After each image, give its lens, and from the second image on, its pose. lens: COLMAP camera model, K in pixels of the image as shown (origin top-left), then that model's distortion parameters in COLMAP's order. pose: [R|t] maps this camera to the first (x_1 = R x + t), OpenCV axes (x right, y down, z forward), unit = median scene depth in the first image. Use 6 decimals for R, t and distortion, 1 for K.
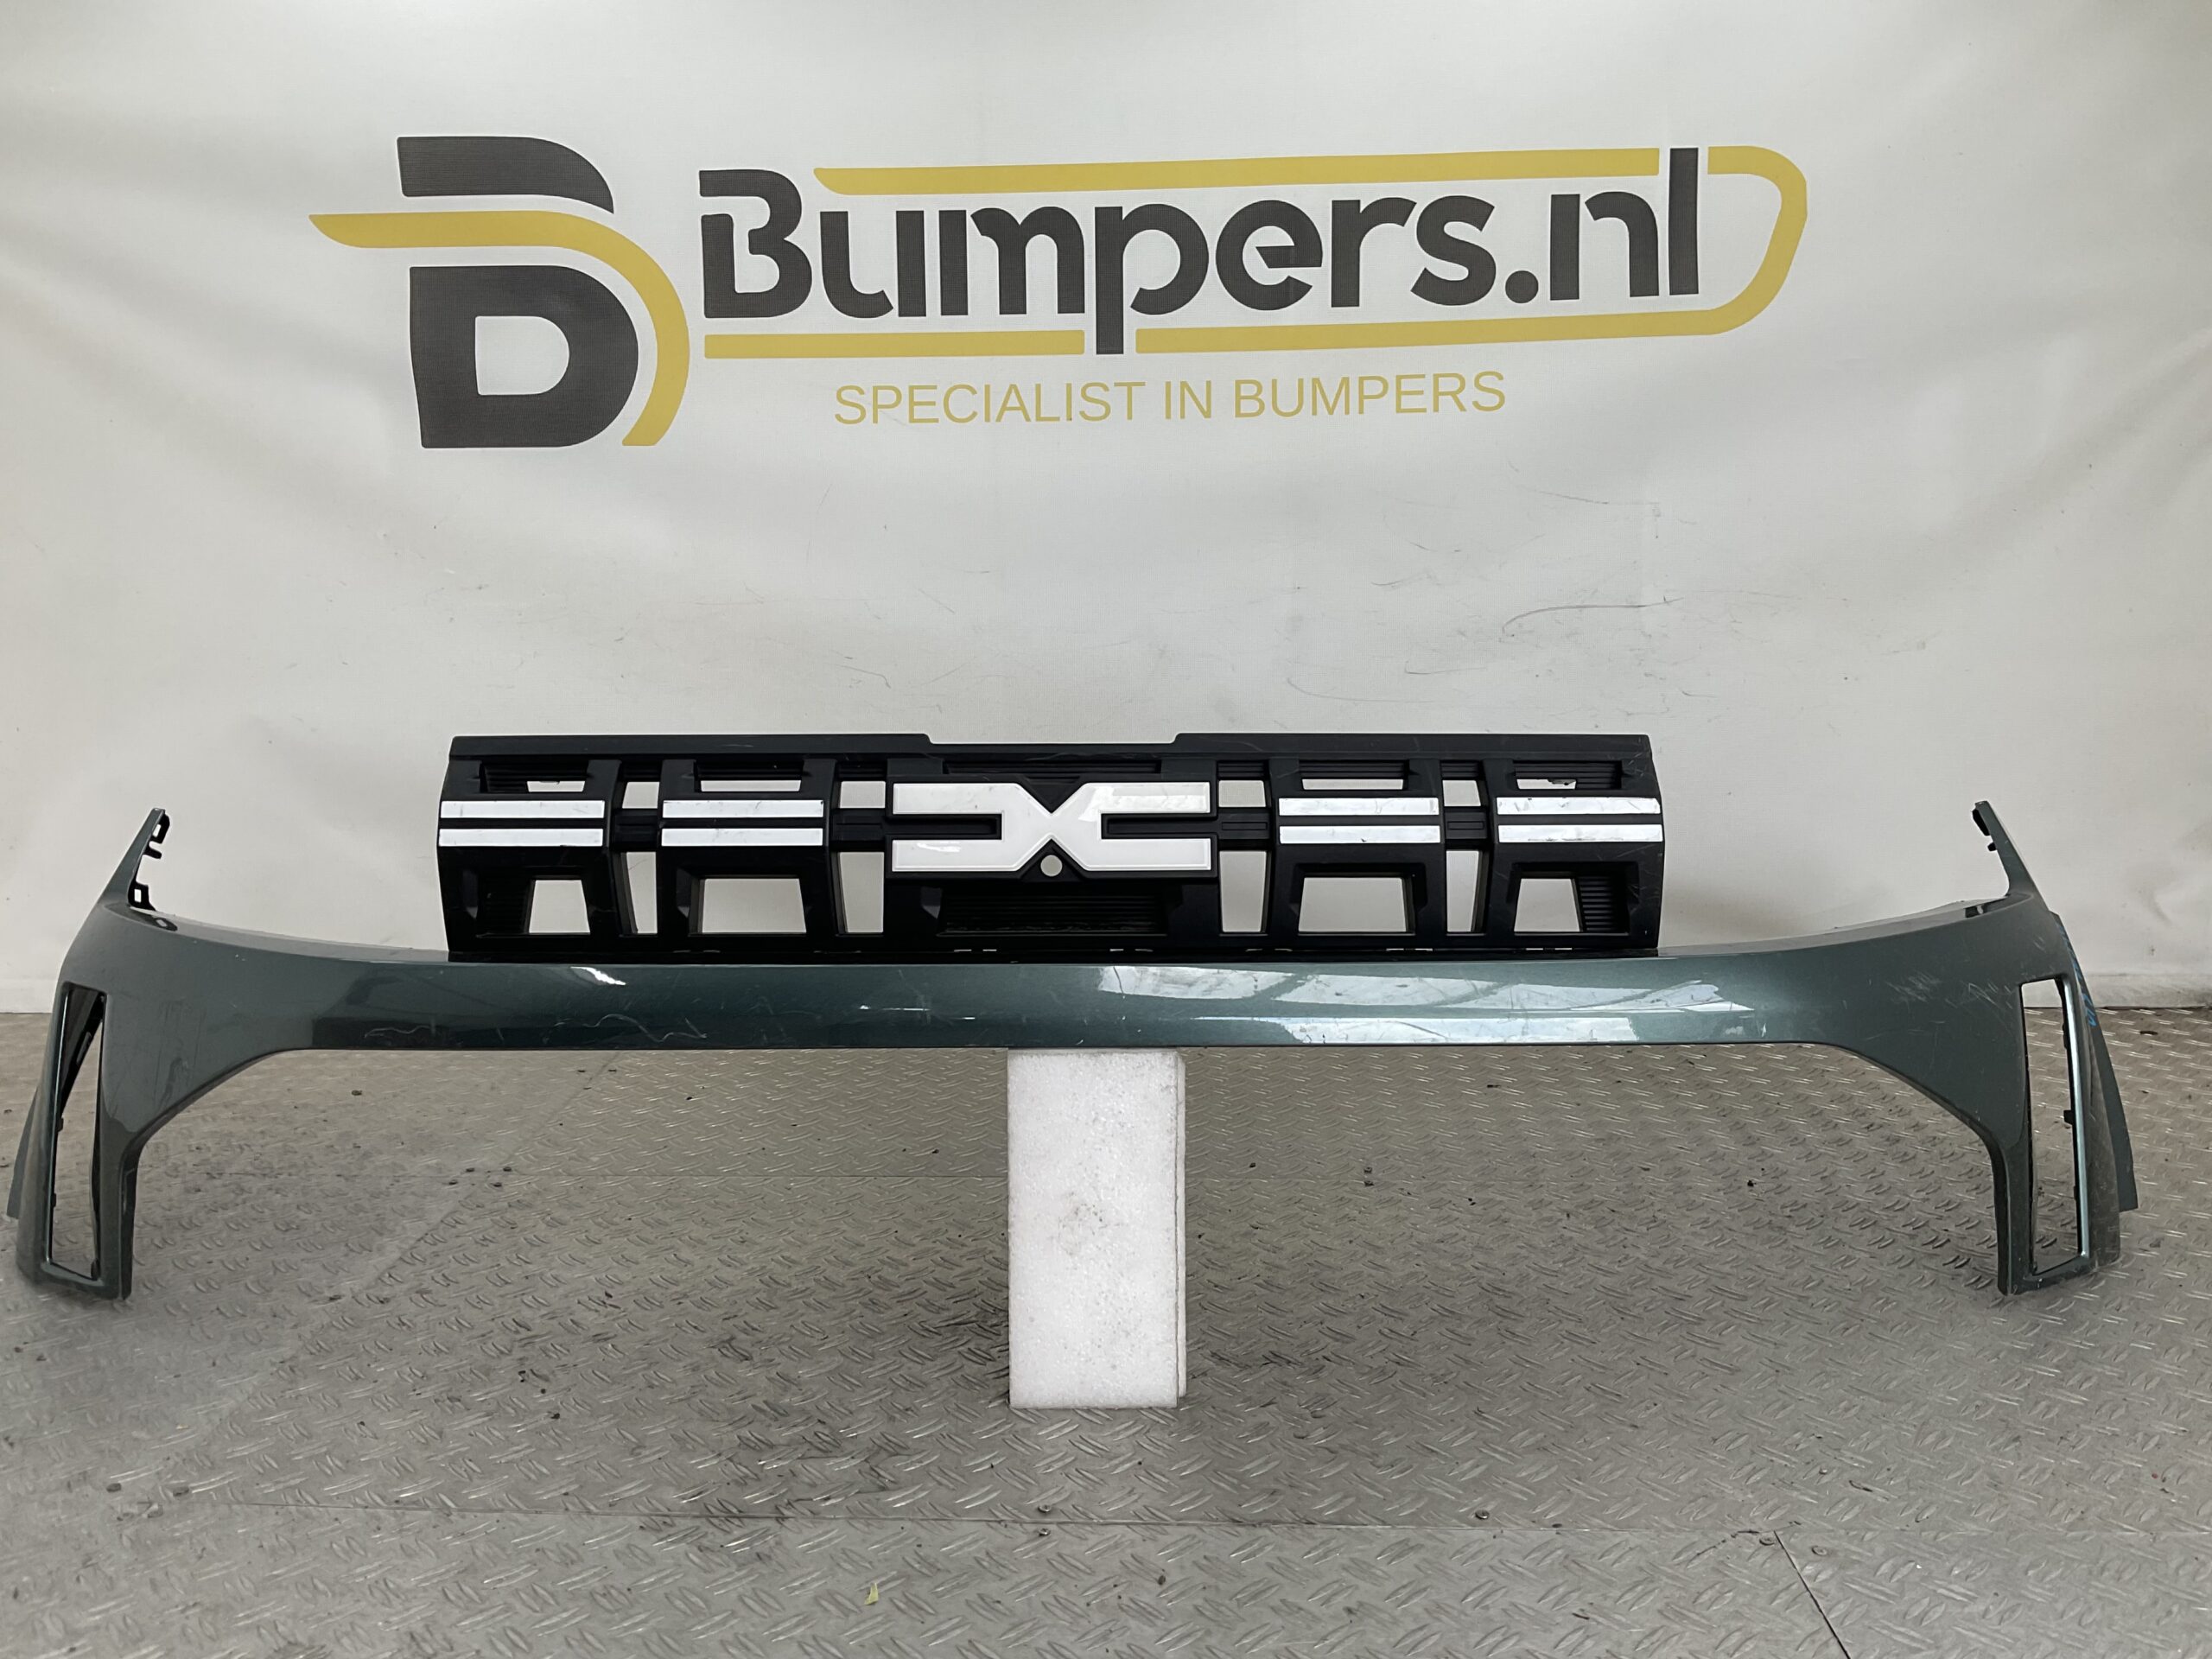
lens RADIAL K [[1839.2, 0, 1109.9], [0, 1839.2, 787.6], [0, 0, 1]] dist [0.069233, -0.139197]
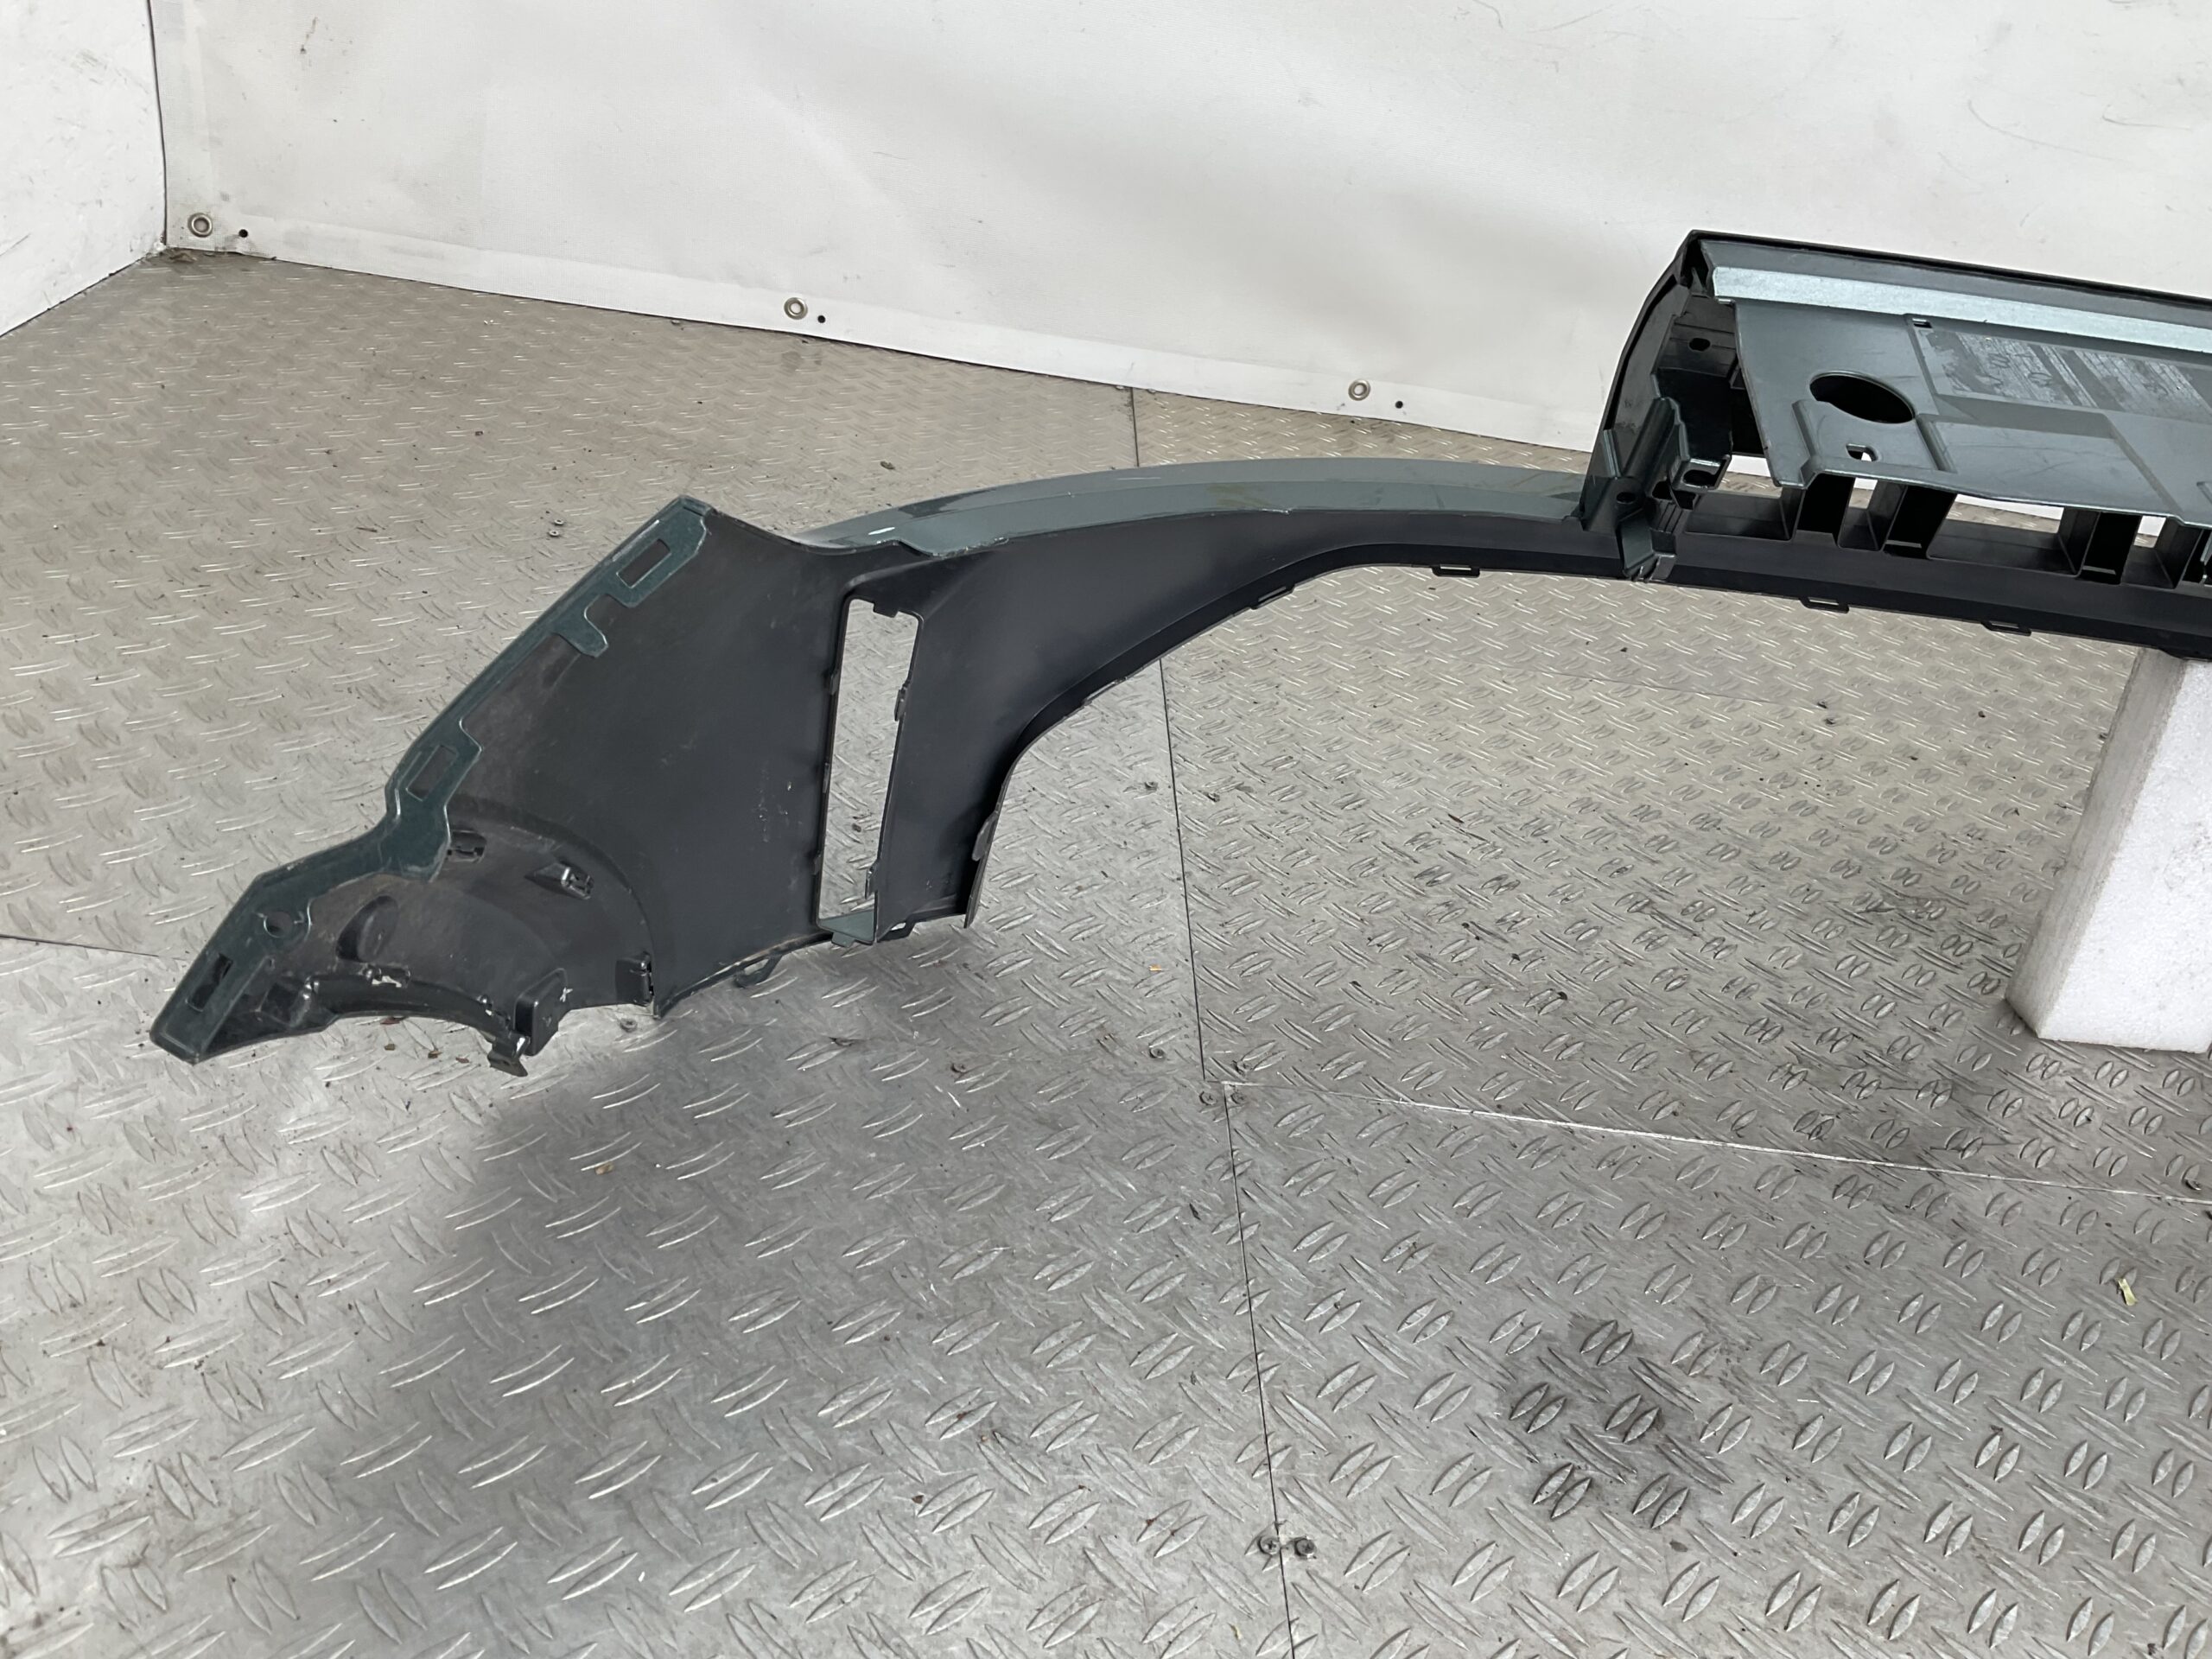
lens RADIAL K [[1839.2, 0, 1097.1], [0, 1839.2, 808.6], [0, 0, 1]] dist [0.069233, -0.139197]
pose [[0.984843, 0.116251, 0.128723, -0.612046], [-0.156710, 0.914457, 0.373108, -0.030429], [-0.074338, -0.387626, 0.918815, 0.243782]]
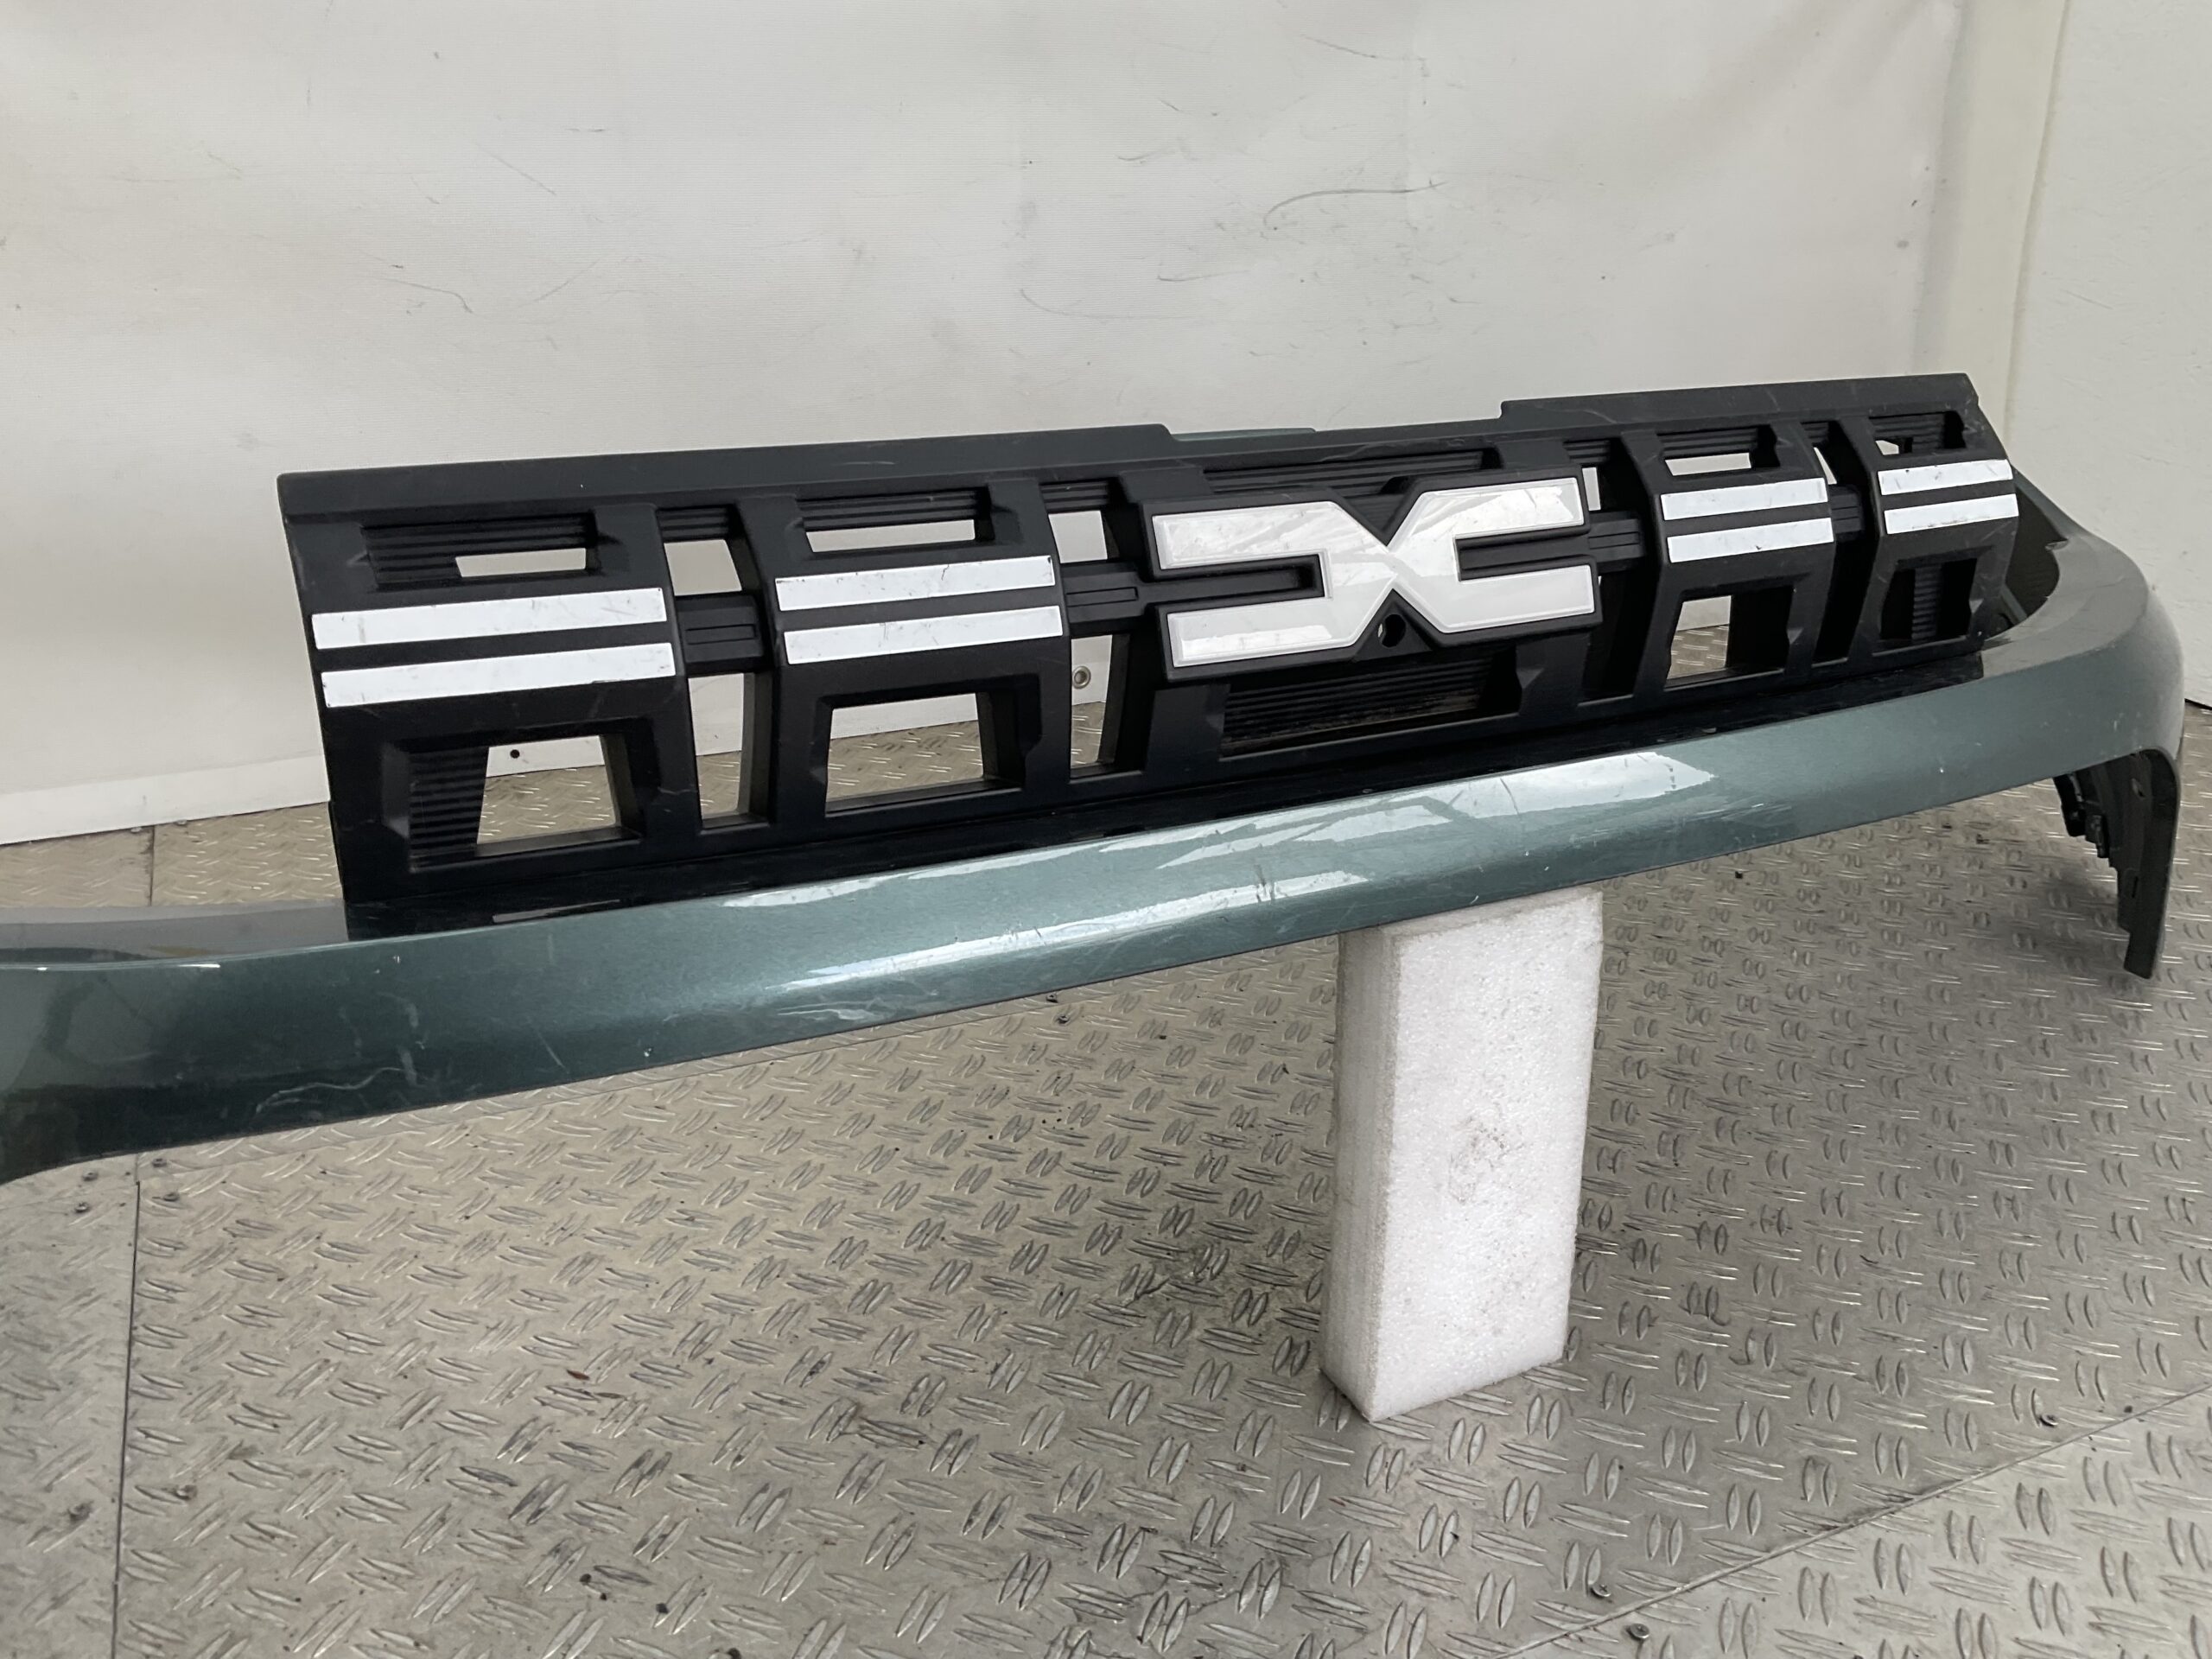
lens RADIAL K [[1839.2, 0, 1094.3], [0, 1839.2, 808.4], [0, 0, 1]] dist [0.069233, -0.139197]
pose [[0.894633, -0.138929, 0.424654, -0.392477], [0.039595, 0.971342, 0.234367, -0.049228], [-0.445044, -0.192858, 0.874495, 0.474477]]
